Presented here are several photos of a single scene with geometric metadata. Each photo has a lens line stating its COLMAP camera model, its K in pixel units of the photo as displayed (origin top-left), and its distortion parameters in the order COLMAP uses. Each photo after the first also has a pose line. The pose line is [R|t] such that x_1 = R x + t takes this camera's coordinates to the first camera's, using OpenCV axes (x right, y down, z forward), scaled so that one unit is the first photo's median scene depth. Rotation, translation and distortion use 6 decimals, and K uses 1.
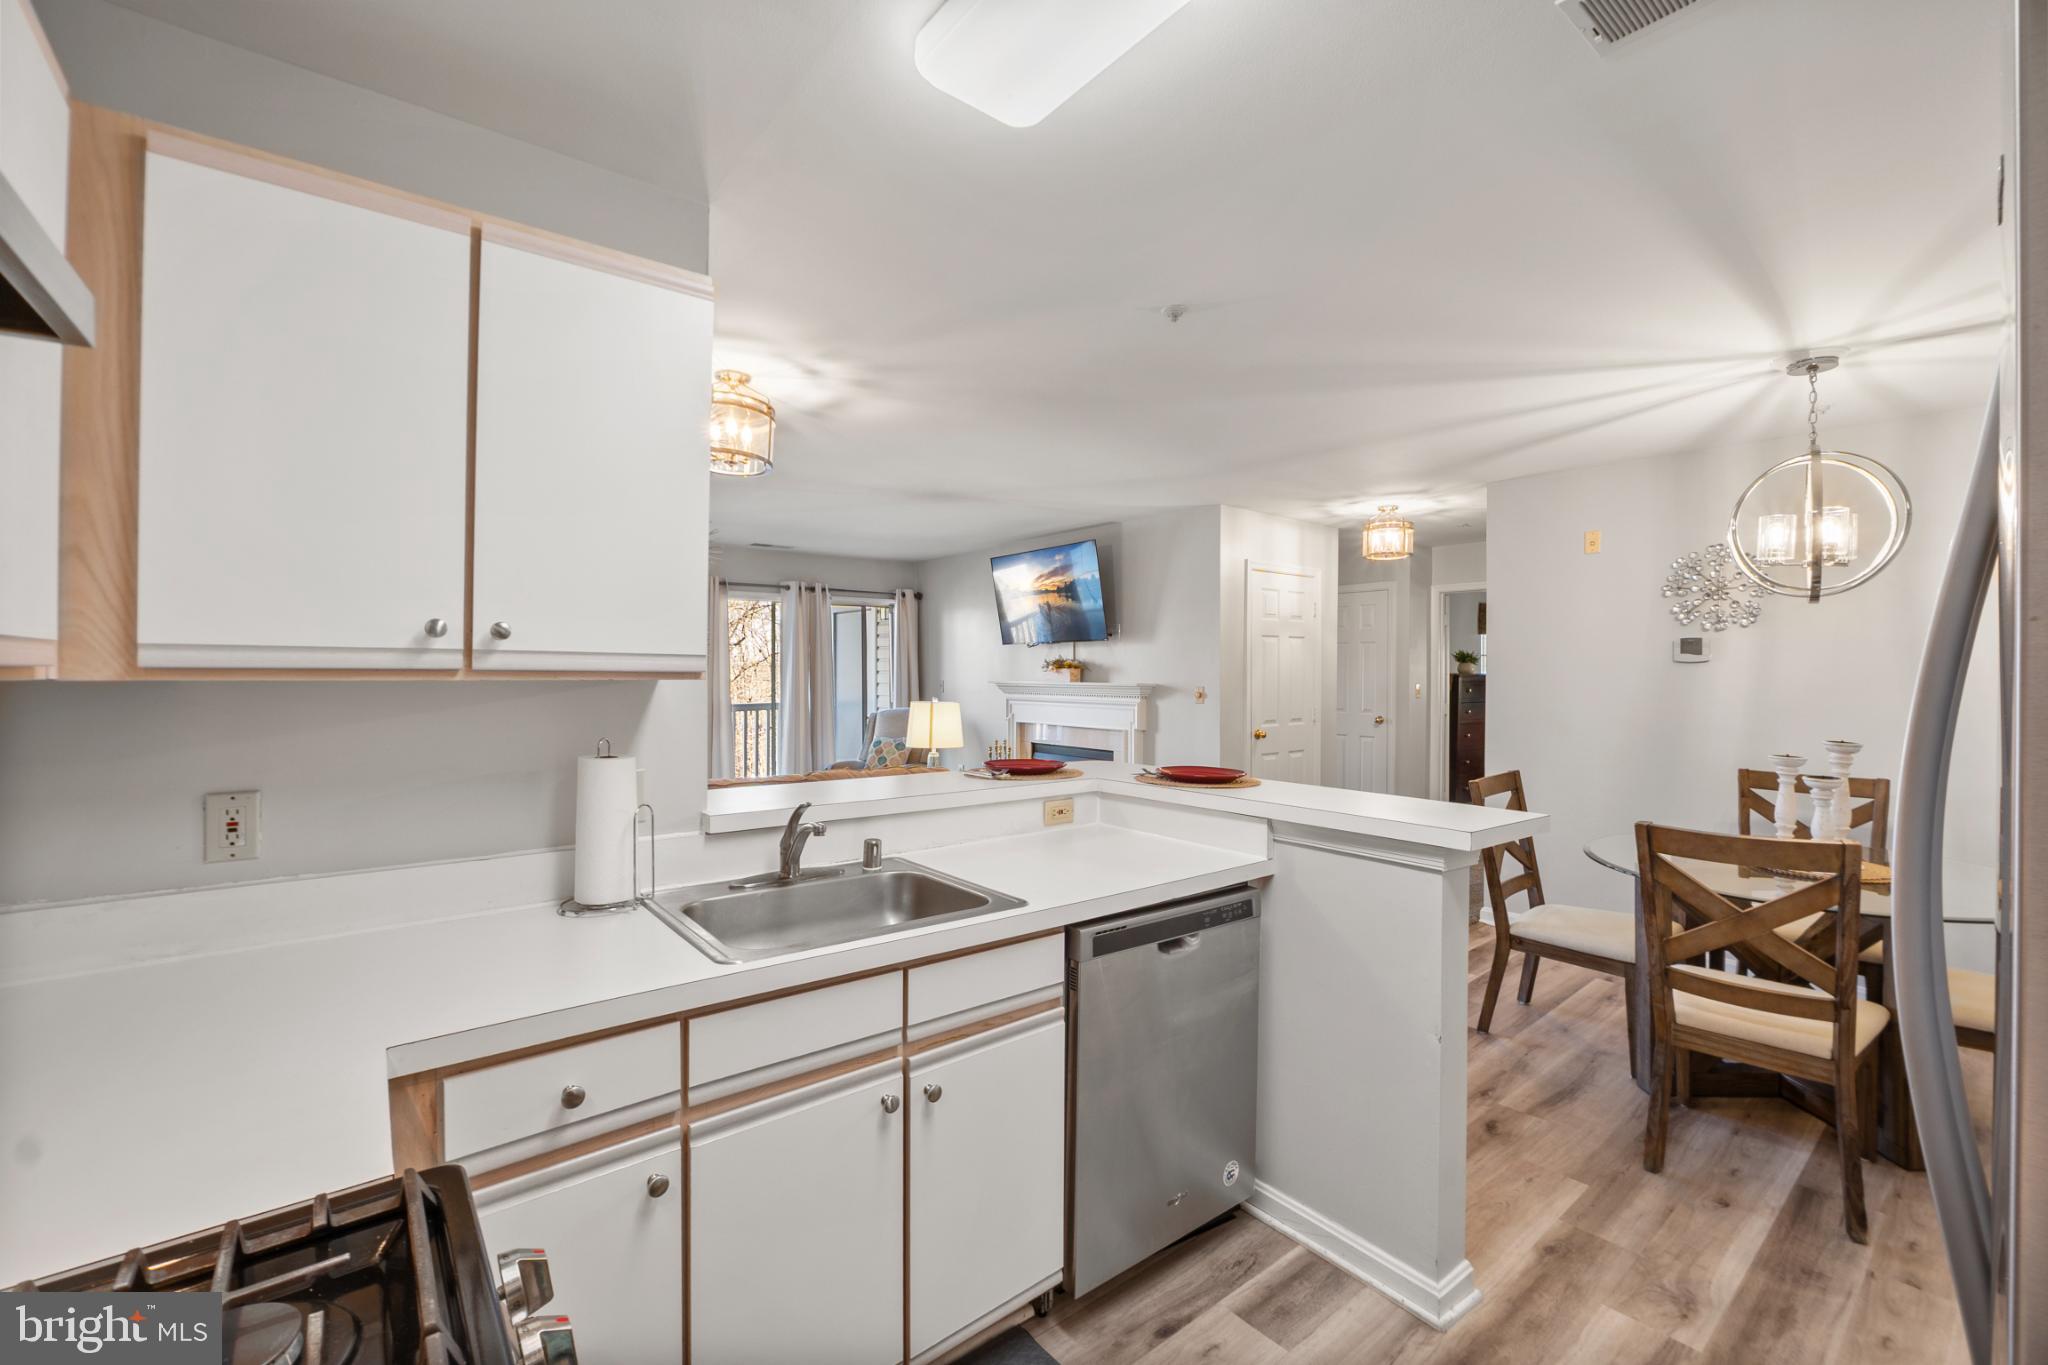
lens RADIAL K [[843.6, 0, 1028.0], [0, 843.6, 676.5], [0, 0, 1]] dist [-0.013718, 0.000189]
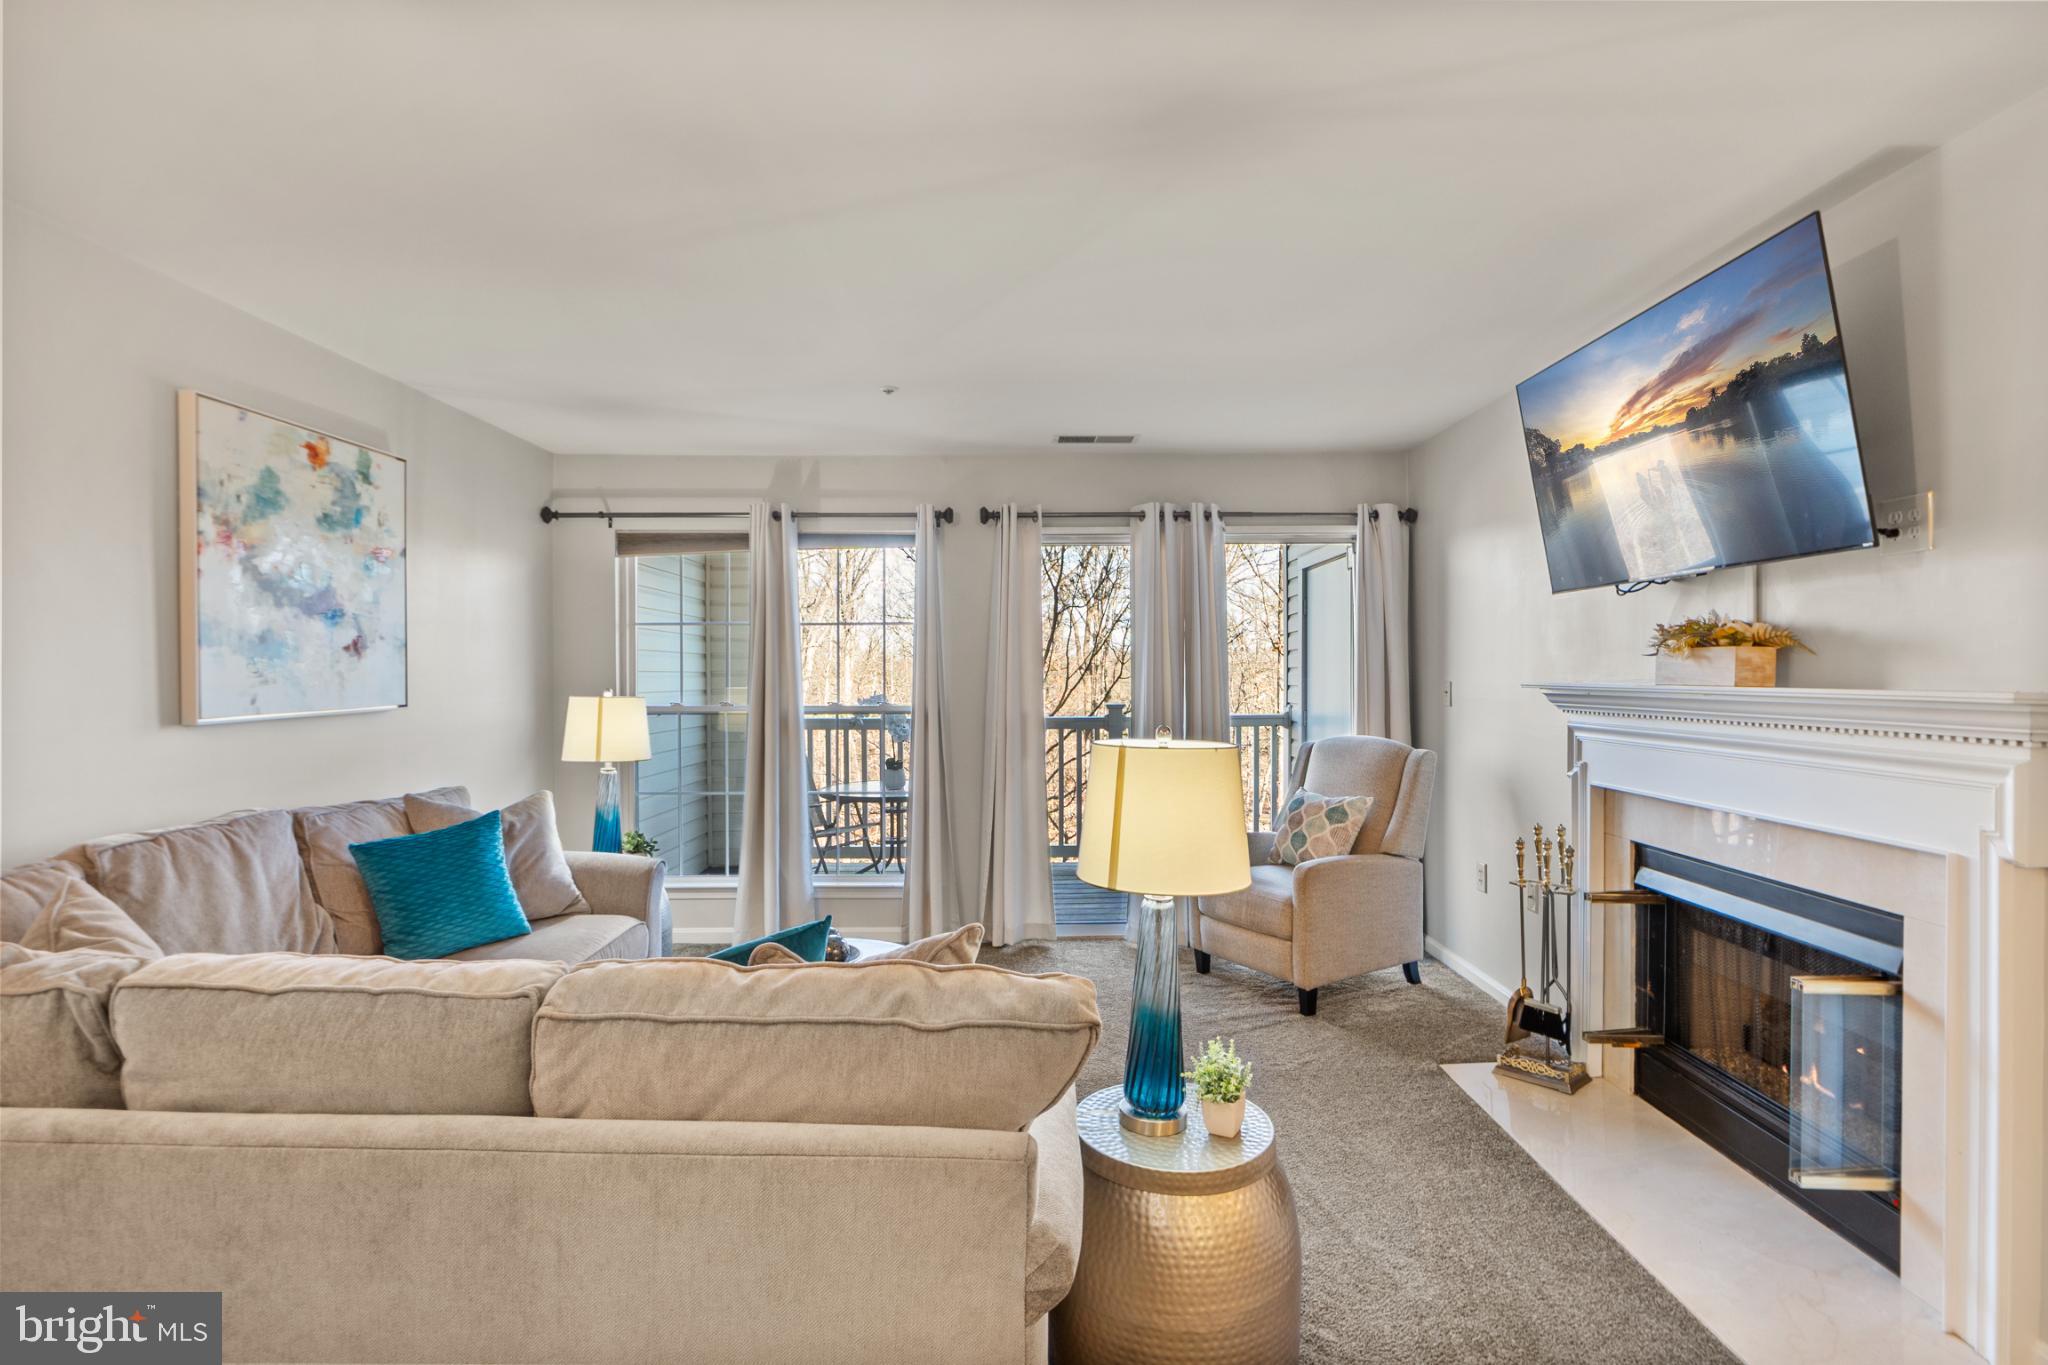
lens RADIAL K [[963.8, 0, 1027.3], [0, 963.8, 672.4], [0, 0, 1]] dist [-0.014023, 0.000408]
pose [[0.785150, -0.003217, -0.619297, 0.063838], [0.000700, 0.999990, -0.004307, 0.002345], [0.619305, 0.002948, 0.785145, 0.522981]]
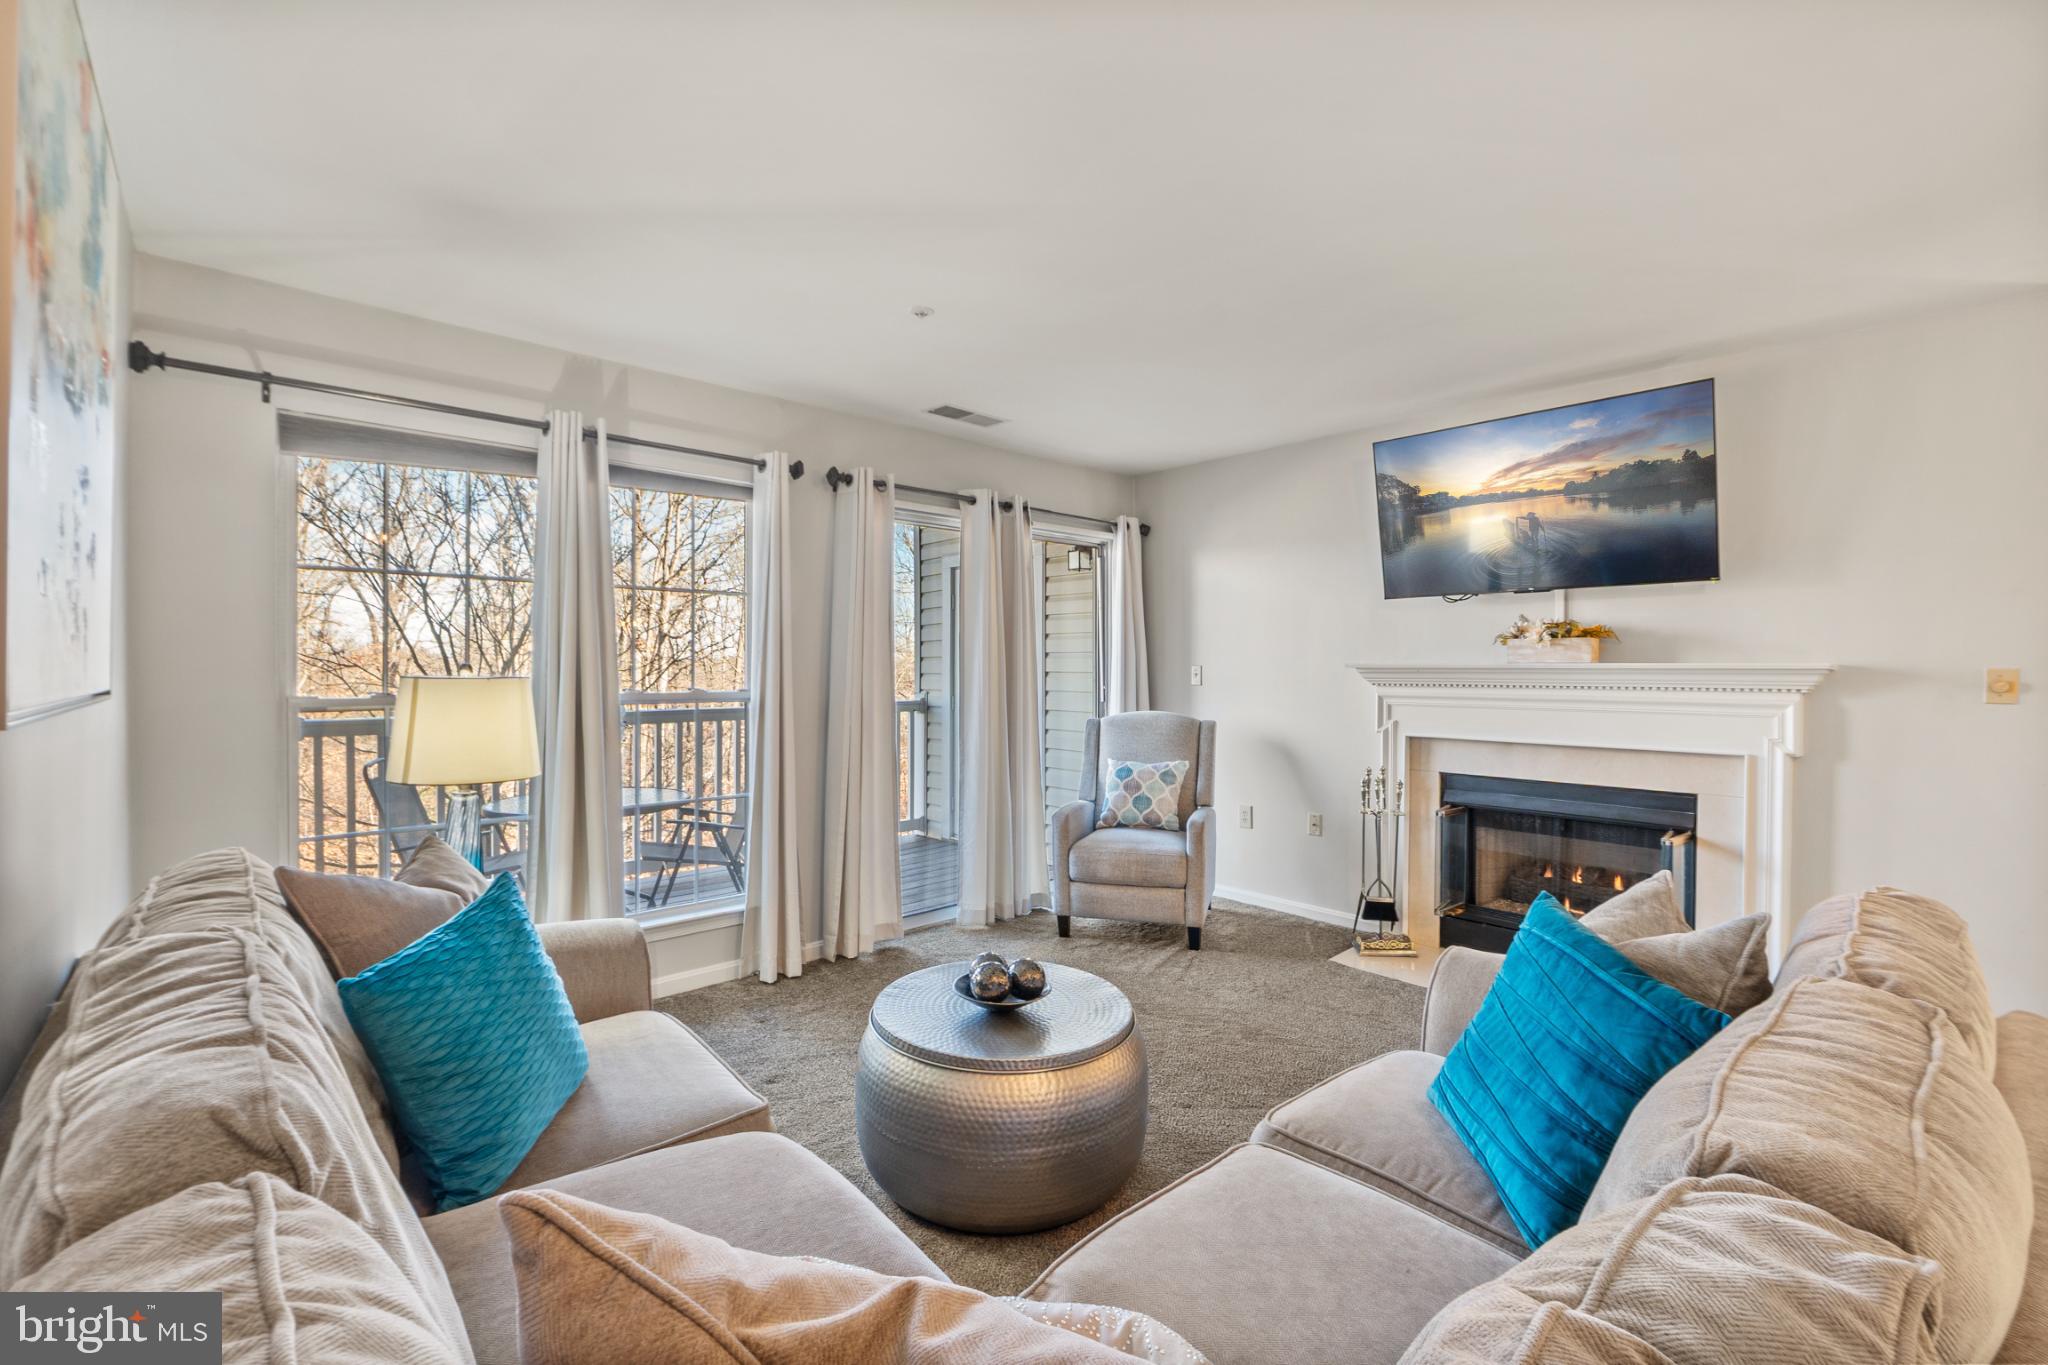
lens RADIAL K [[868.4, 0, 1033.5], [0, 868.4, 675.8], [0, 0, 1]] dist [-0.016801, 0.000396]
pose [[0.997532, 0.000187, 0.070206, -0.334689], [-0.000422, 0.999994, 0.003344, 0.012757], [-0.070205, -0.003365, 0.997527, 0.482771]]
